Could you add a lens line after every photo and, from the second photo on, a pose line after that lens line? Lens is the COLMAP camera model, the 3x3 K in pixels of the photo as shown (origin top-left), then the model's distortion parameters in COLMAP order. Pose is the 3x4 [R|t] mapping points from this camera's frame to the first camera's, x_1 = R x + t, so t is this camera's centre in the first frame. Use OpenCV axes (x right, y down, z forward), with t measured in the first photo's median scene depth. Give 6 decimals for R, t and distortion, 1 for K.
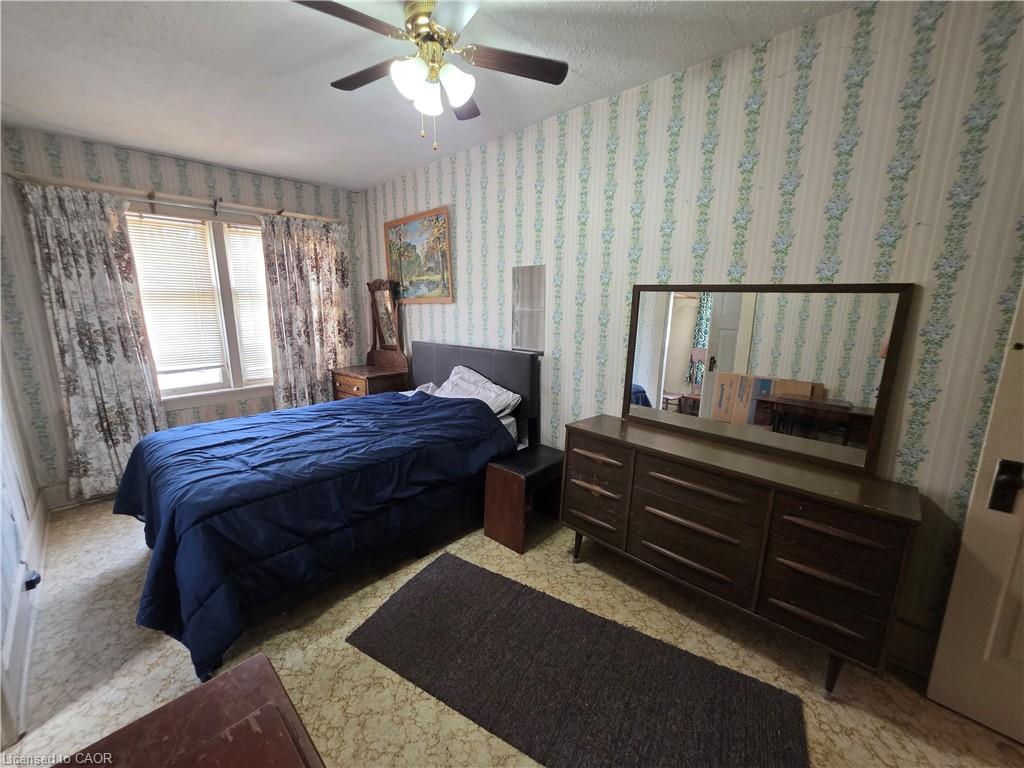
lens RADIAL K [[410.8, 0, 509.3], [0, 410.8, 382.7], [0, 0, 1]] dist [0.001498, -0.000032]
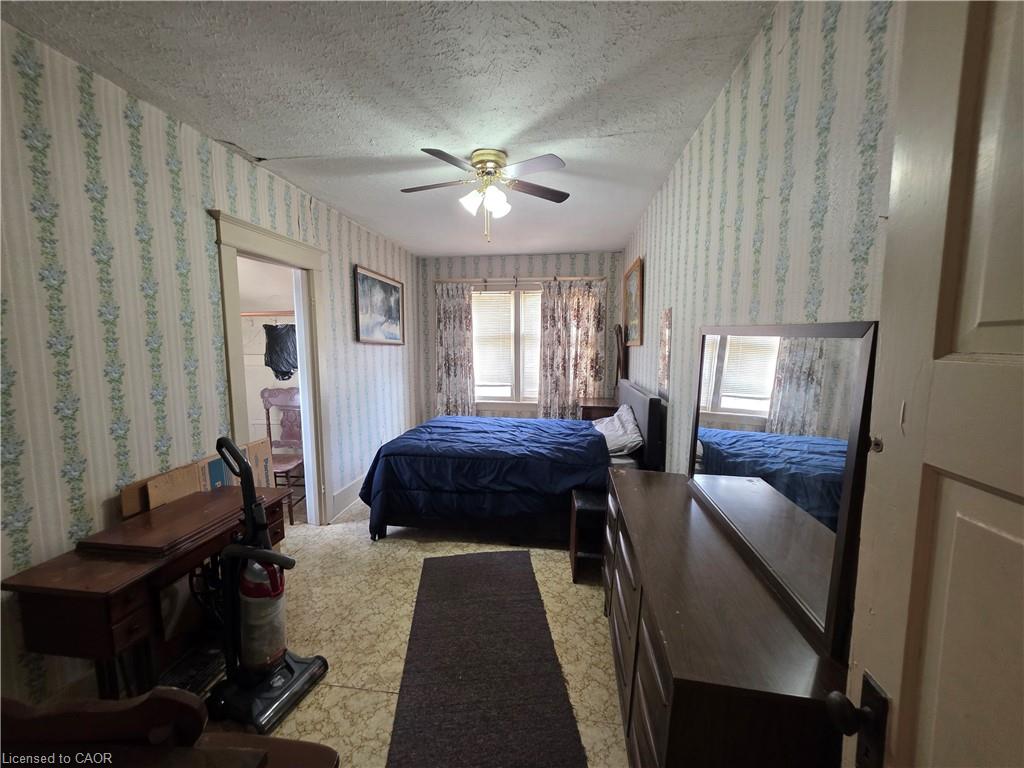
lens RADIAL K [[410.8, 0, 508.8], [0, 410.8, 381.3], [0, 0, 1]] dist [0.001498, -0.000032]
pose [[0.586661, 0.080961, -0.805775, 0.524848], [-0.159570, 0.987040, -0.017004, -0.032371], [0.793956, 0.138553, 0.591977, 0.127470]]
